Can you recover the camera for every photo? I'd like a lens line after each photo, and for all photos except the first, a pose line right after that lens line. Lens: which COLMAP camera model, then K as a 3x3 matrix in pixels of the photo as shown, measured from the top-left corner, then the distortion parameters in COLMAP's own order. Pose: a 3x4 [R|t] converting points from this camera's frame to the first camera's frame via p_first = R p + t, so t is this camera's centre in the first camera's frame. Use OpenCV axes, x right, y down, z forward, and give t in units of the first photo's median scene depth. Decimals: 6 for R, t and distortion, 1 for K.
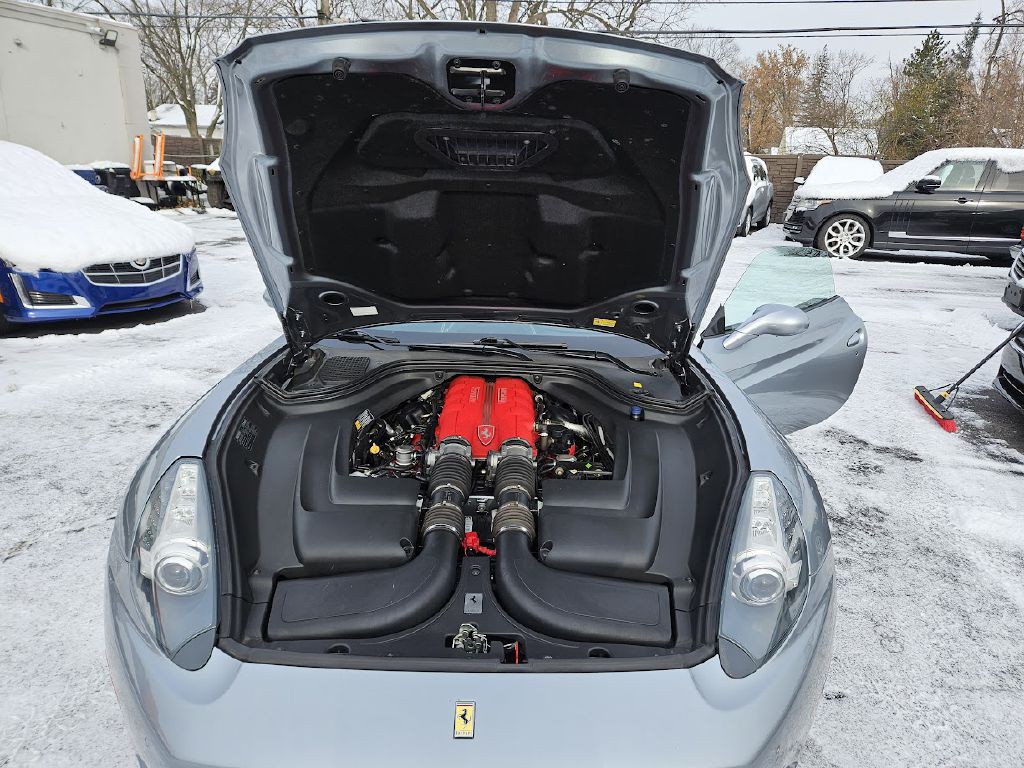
lens RADIAL K [[681.6, 0, 525.5], [0, 681.6, 374.1], [0, 0, 1]] dist [0.065468, -0.050860]
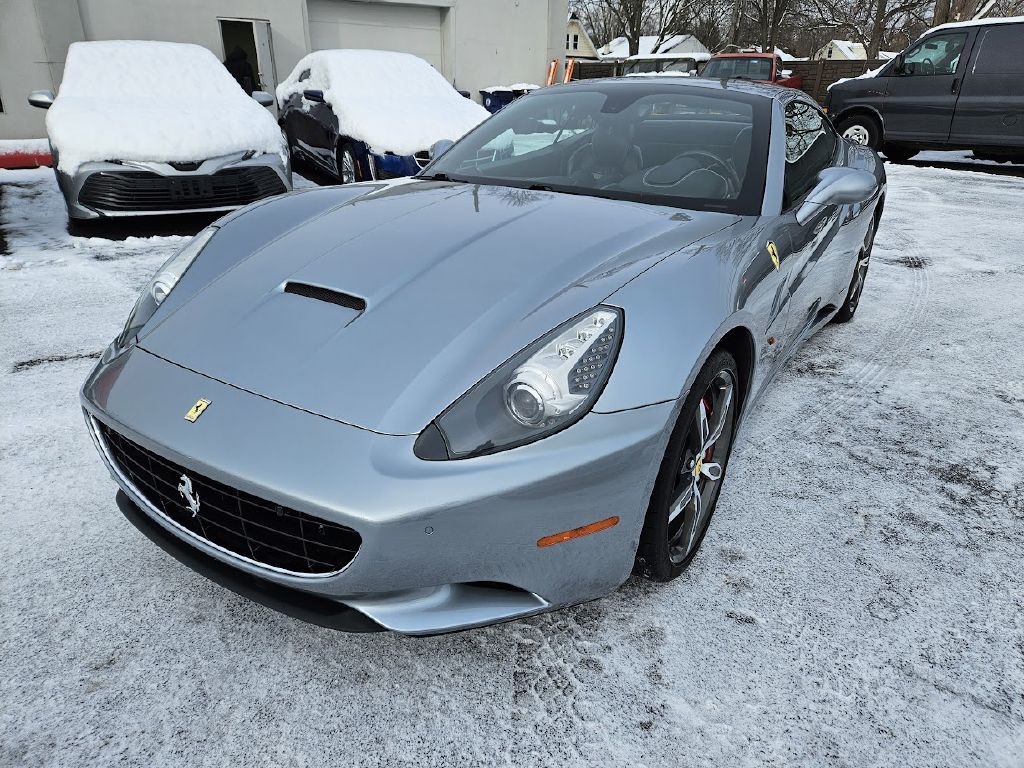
lens RADIAL K [[681.6, 0, 523.8], [0, 681.6, 375.8], [0, 0, 1]] dist [0.065468, -0.050860]
pose [[0.832152, 0.204726, -0.515374, 0.117296], [-0.157891, 0.978363, 0.133702, 0.020138], [0.531595, -0.029888, 0.846471, 0.029949]]
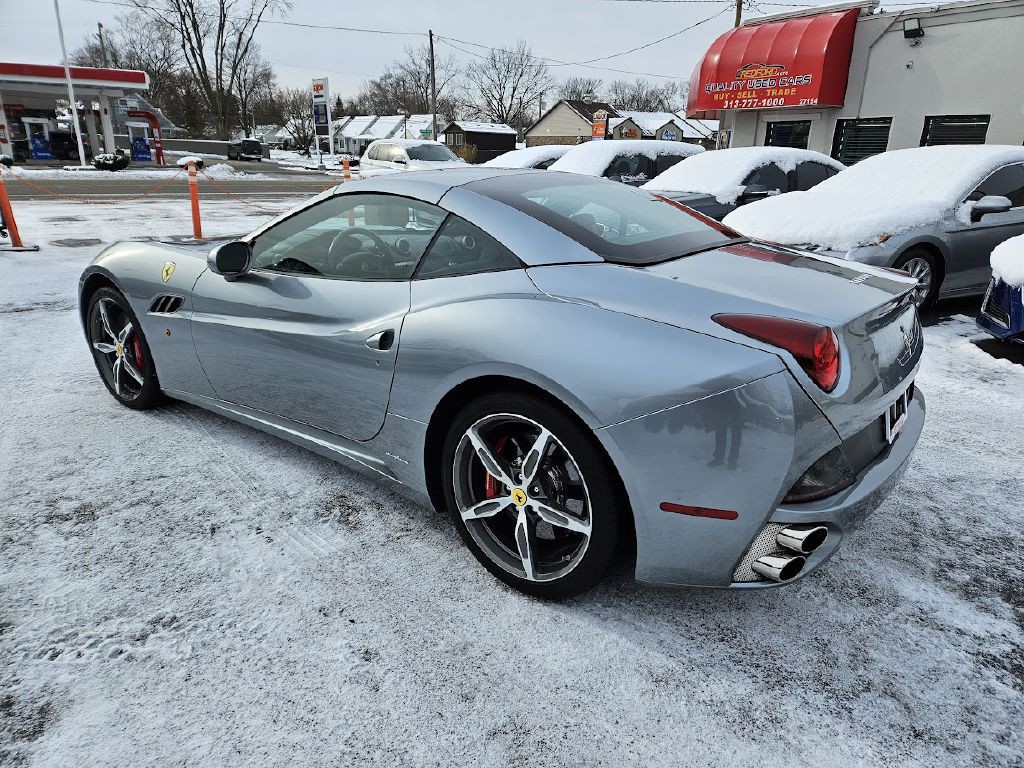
lens RADIAL K [[681.6, 0, 525.0], [0, 681.6, 380.0], [0, 0, 1]] dist [0.065468, -0.050860]
pose [[-0.614181, 0.200890, -0.763168, 0.206176], [-0.279113, 0.849255, 0.448176, -0.131560], [0.738158, 0.488271, -0.465525, 0.502416]]
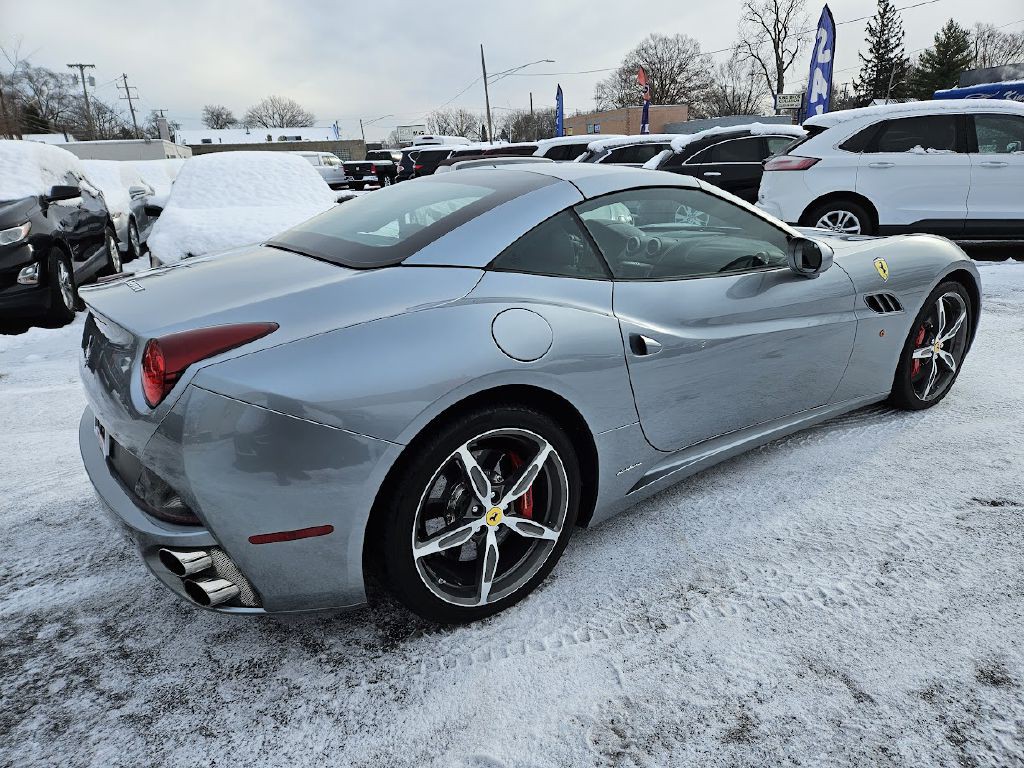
lens RADIAL K [[681.6, 0, 509.9], [0, 681.6, 388.5], [0, 0, 1]] dist [0.065468, -0.050860]
pose [[-0.556014, -0.271141, 0.785704, -0.237125], [0.275722, 0.831600, 0.482098, -0.134301], [-0.784108, 0.484689, -0.387622, 0.472946]]
